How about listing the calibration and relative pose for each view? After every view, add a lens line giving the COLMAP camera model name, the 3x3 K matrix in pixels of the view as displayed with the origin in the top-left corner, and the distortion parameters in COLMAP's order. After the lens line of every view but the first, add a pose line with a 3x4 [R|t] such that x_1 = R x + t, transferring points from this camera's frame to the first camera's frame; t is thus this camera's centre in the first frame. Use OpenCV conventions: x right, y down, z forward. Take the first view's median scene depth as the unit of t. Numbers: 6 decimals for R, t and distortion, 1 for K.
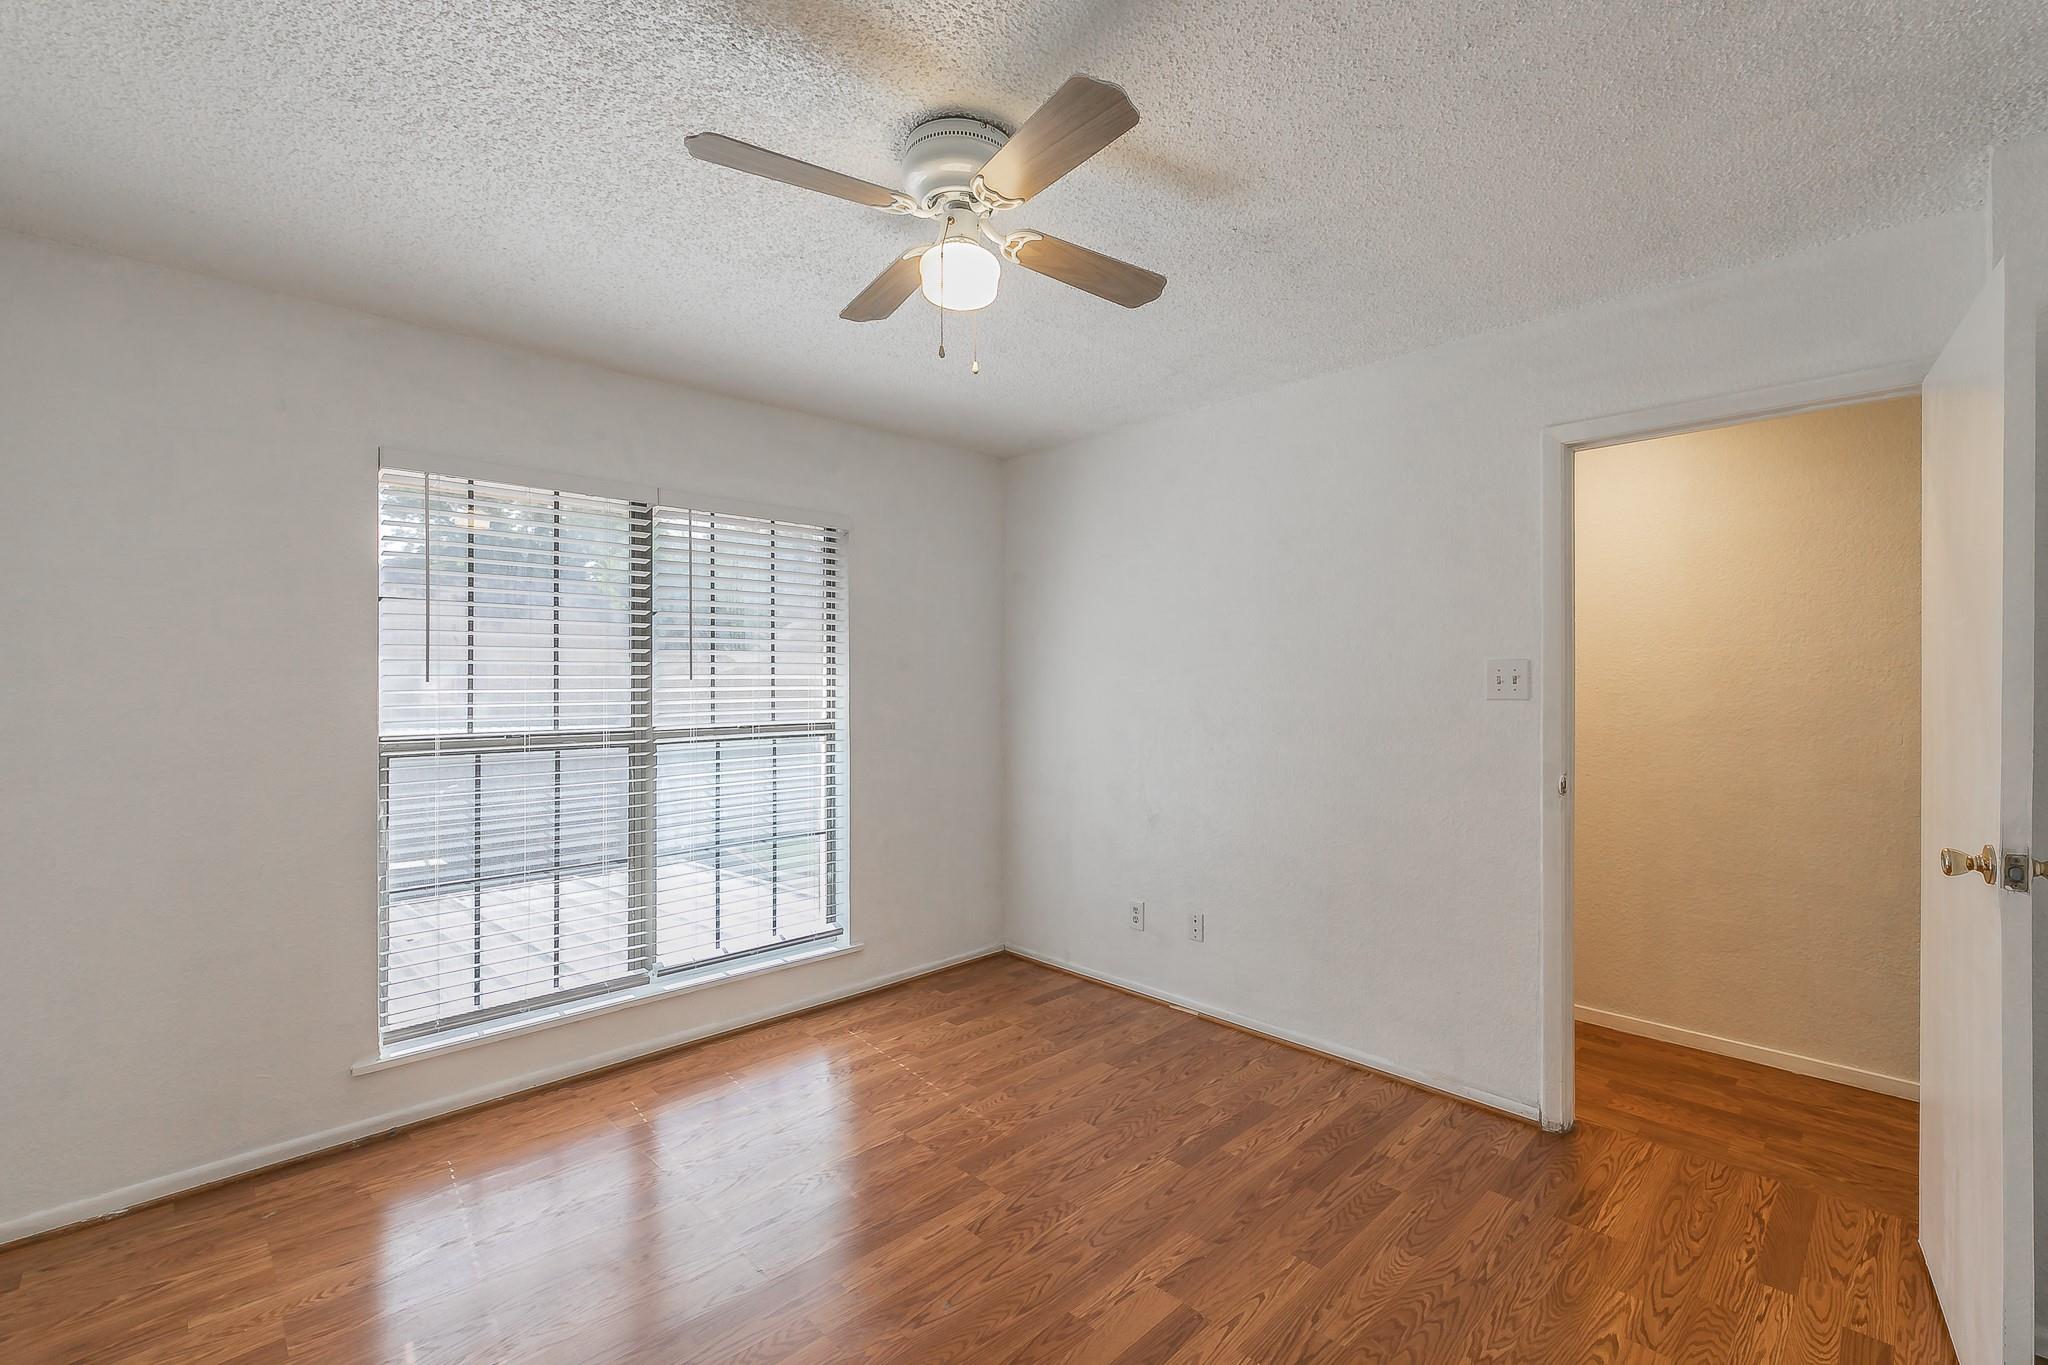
lens RADIAL K [[880.6, 0, 1030.4], [0, 880.6, 687.7], [0, 0, 1]] dist [0.000720, -0.000014]
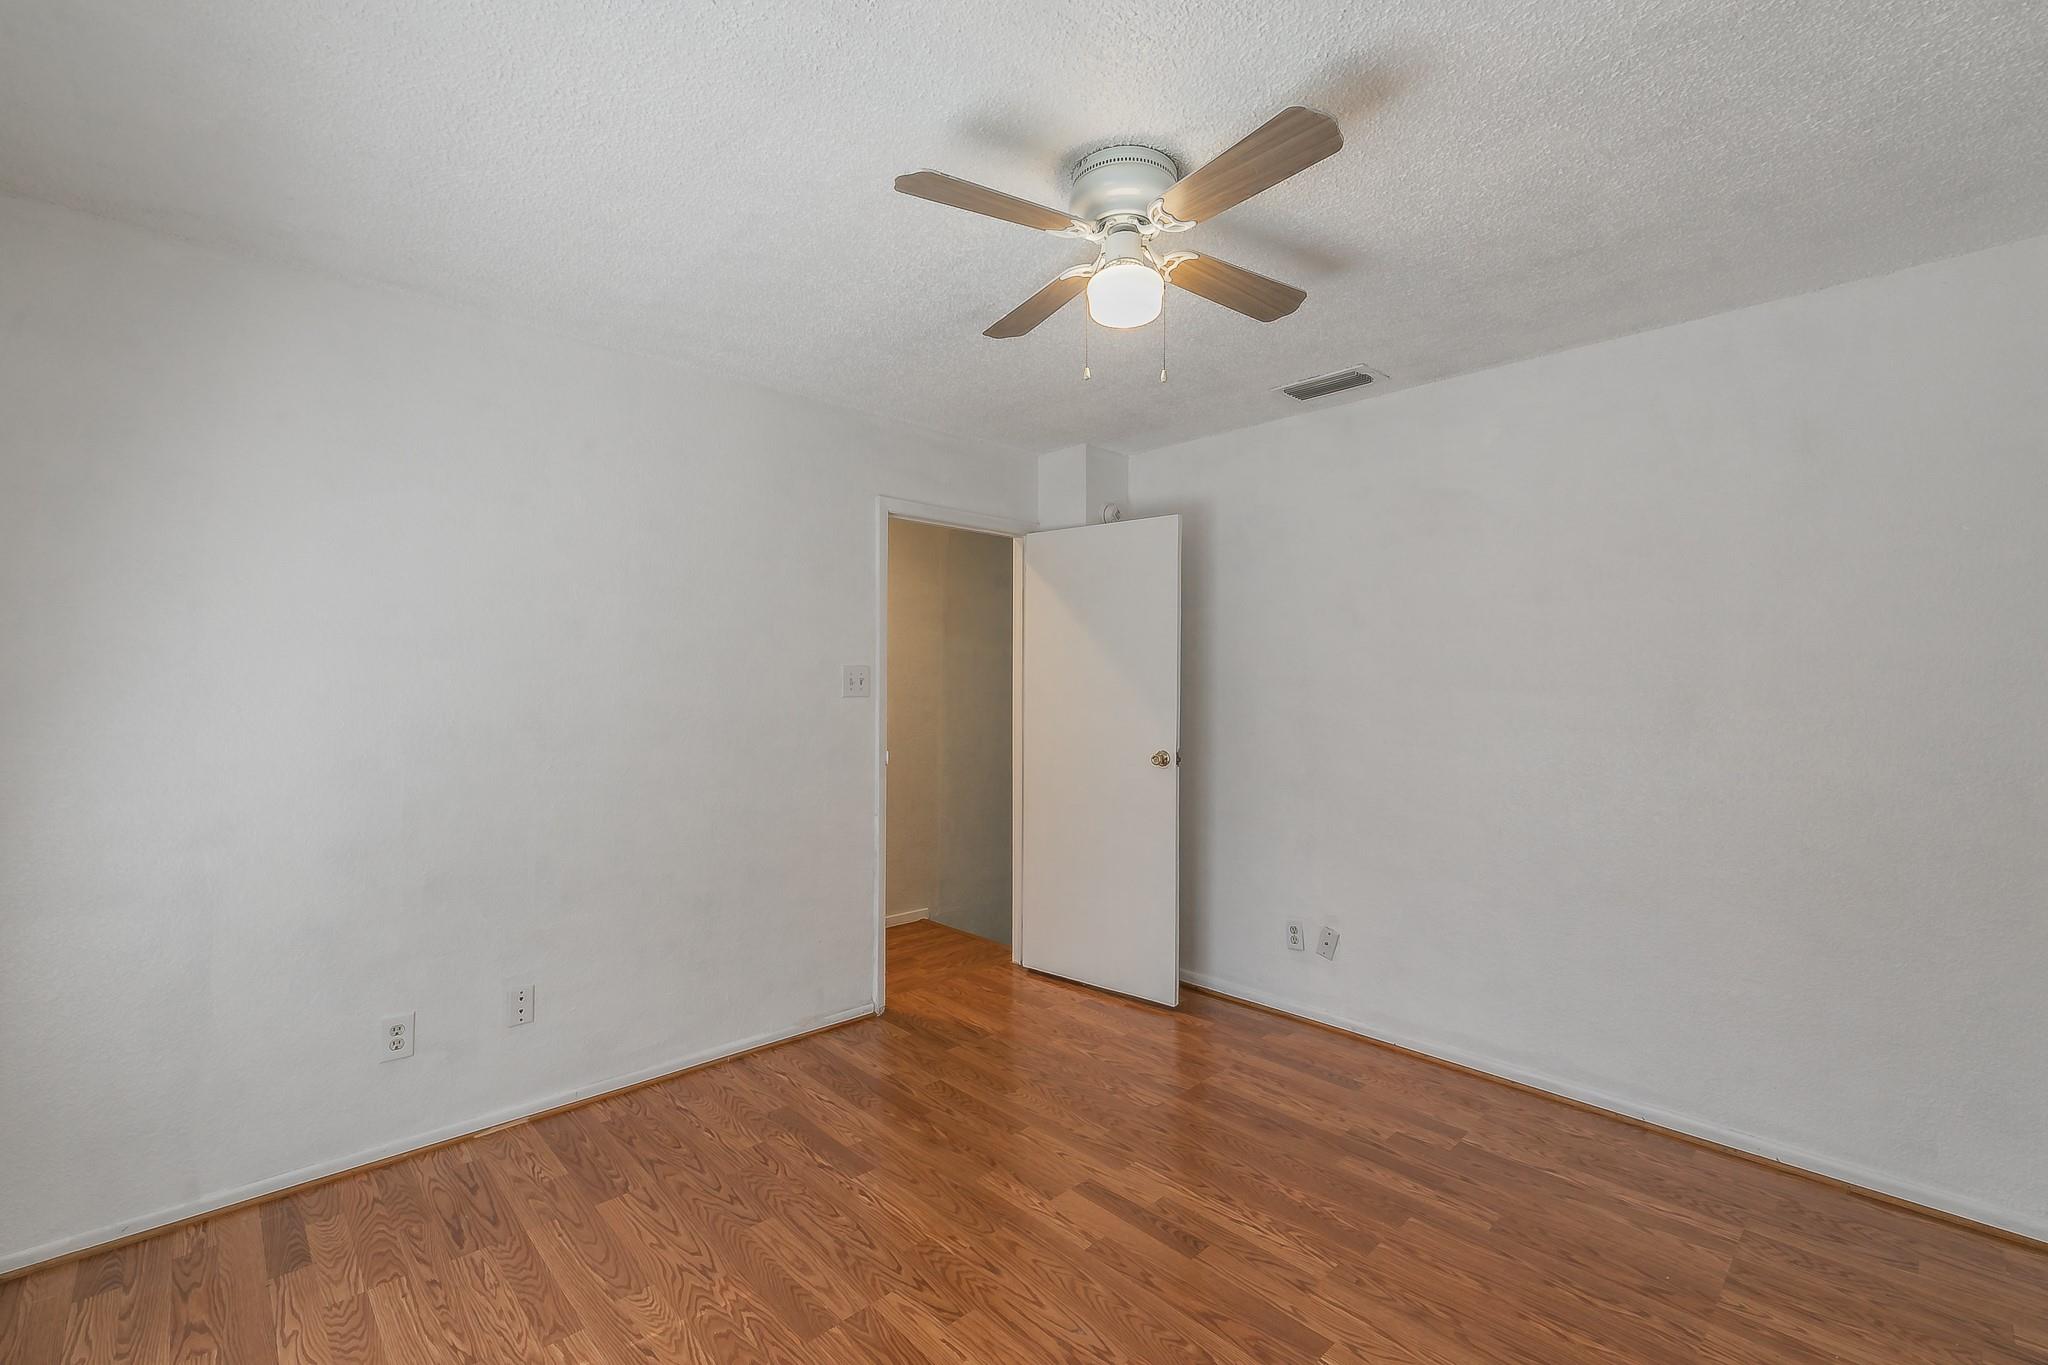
lens RADIAL K [[880.6, 0, 1030.4], [0, 880.6, 687.7], [0, 0, 1]] dist [0.000720, -0.000014]
pose [[0.011754, -0.002422, 0.999928, -0.779608], [0.003326, 0.999992, 0.002384, -0.002194], [-0.999925, 0.003297, 0.011762, 0.769927]]
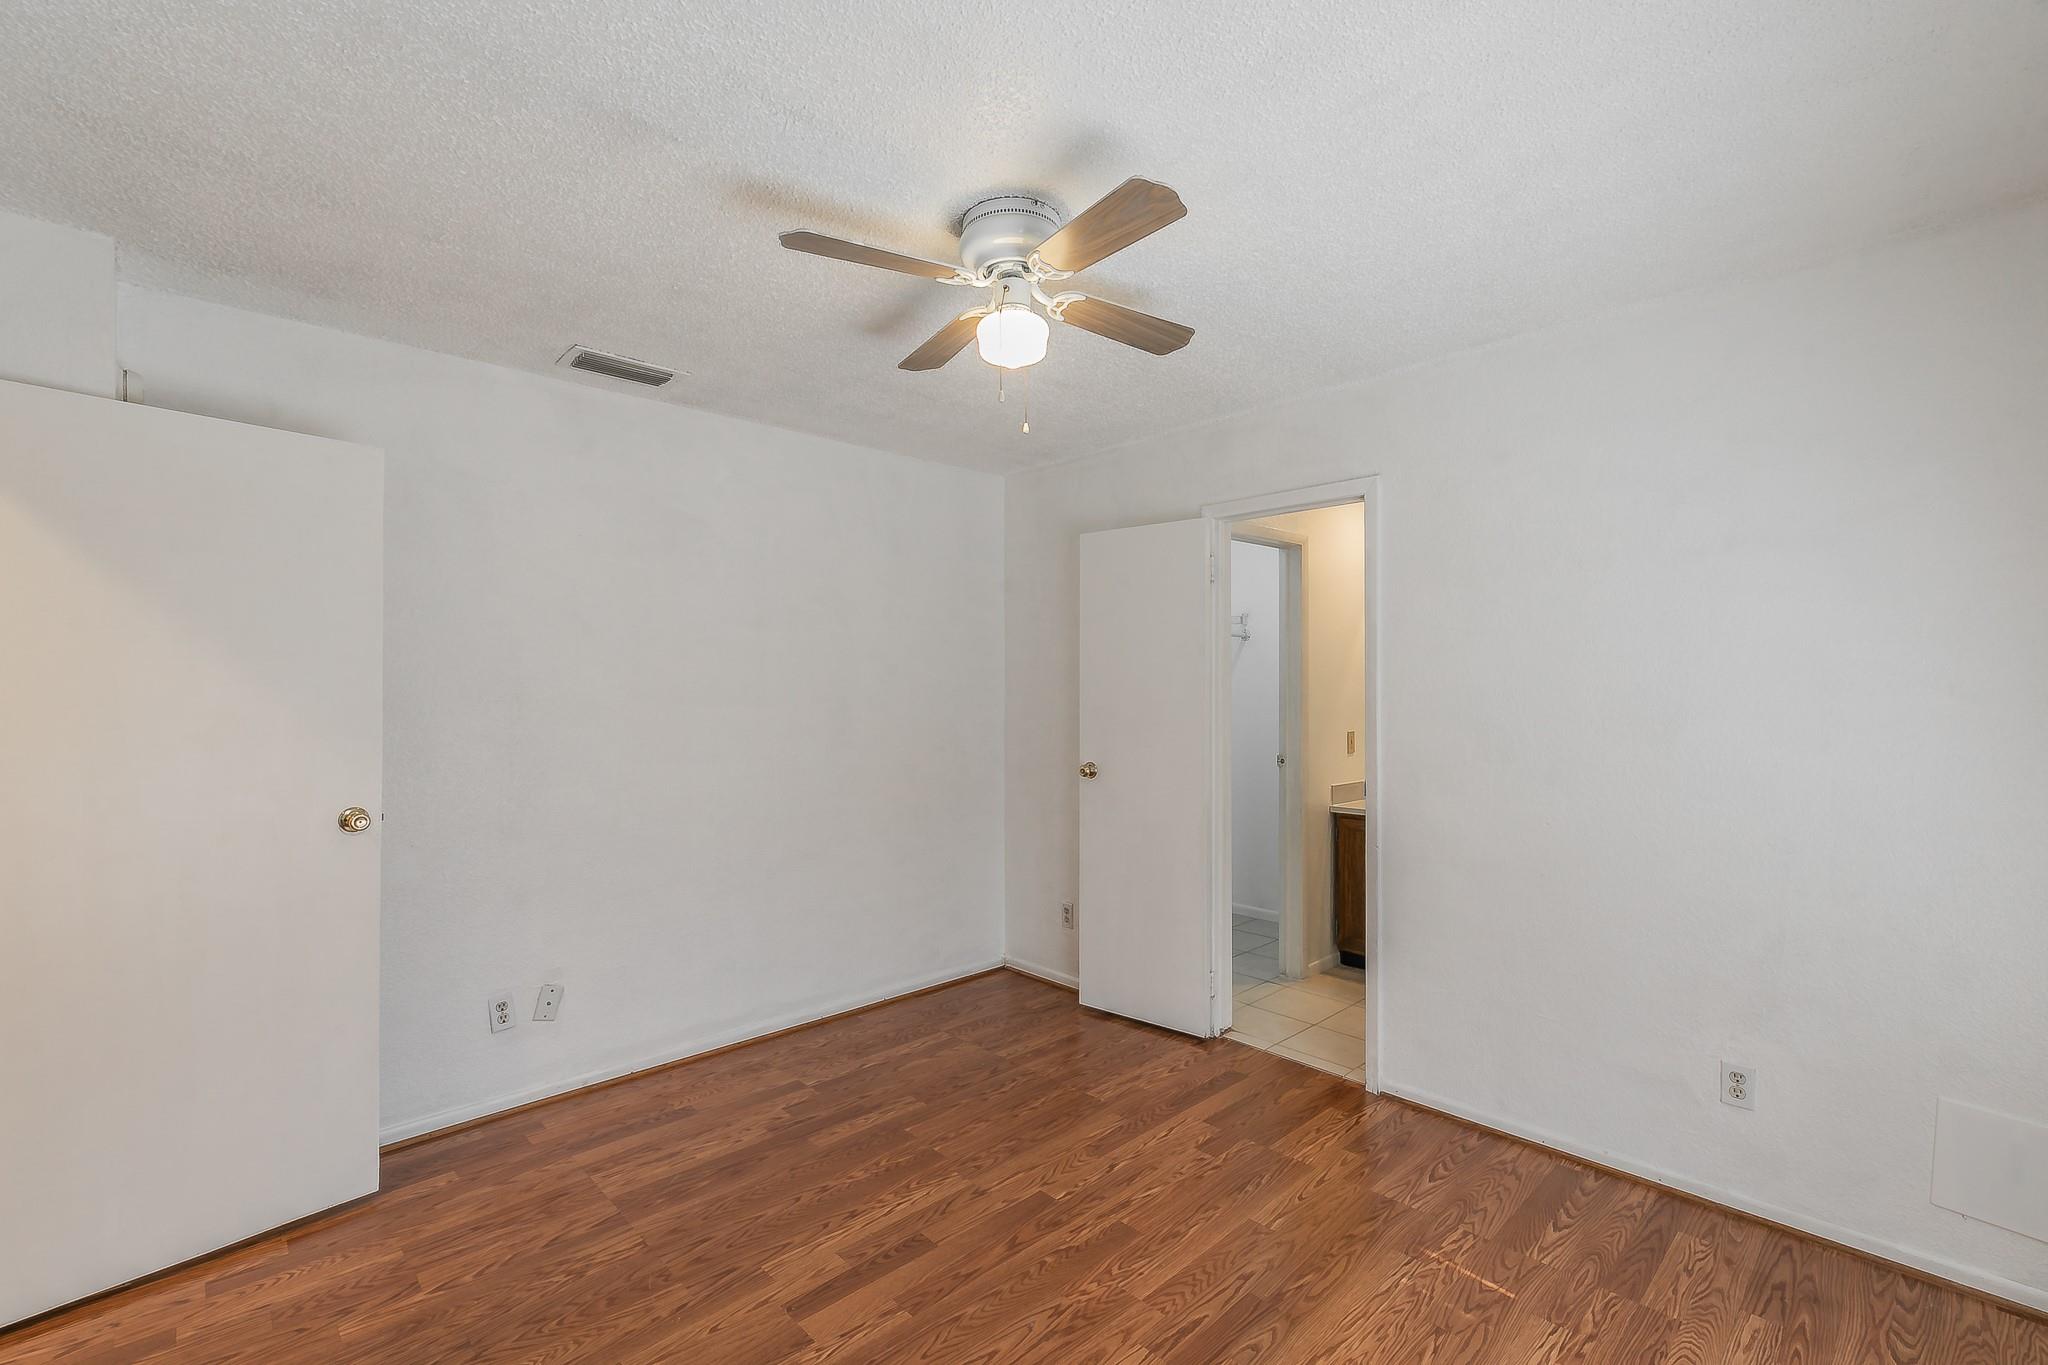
lens RADIAL K [[893.9, 0, 1024.7], [0, 893.9, 704.8], [0, 0, 1]] dist [0.001663, 0.000033]
pose [[-0.999938, 0.005179, 0.009827, -0.073994], [0.005404, 0.999721, 0.022995, -0.020775], [-0.009705, 0.023047, -0.999687, 1.482157]]
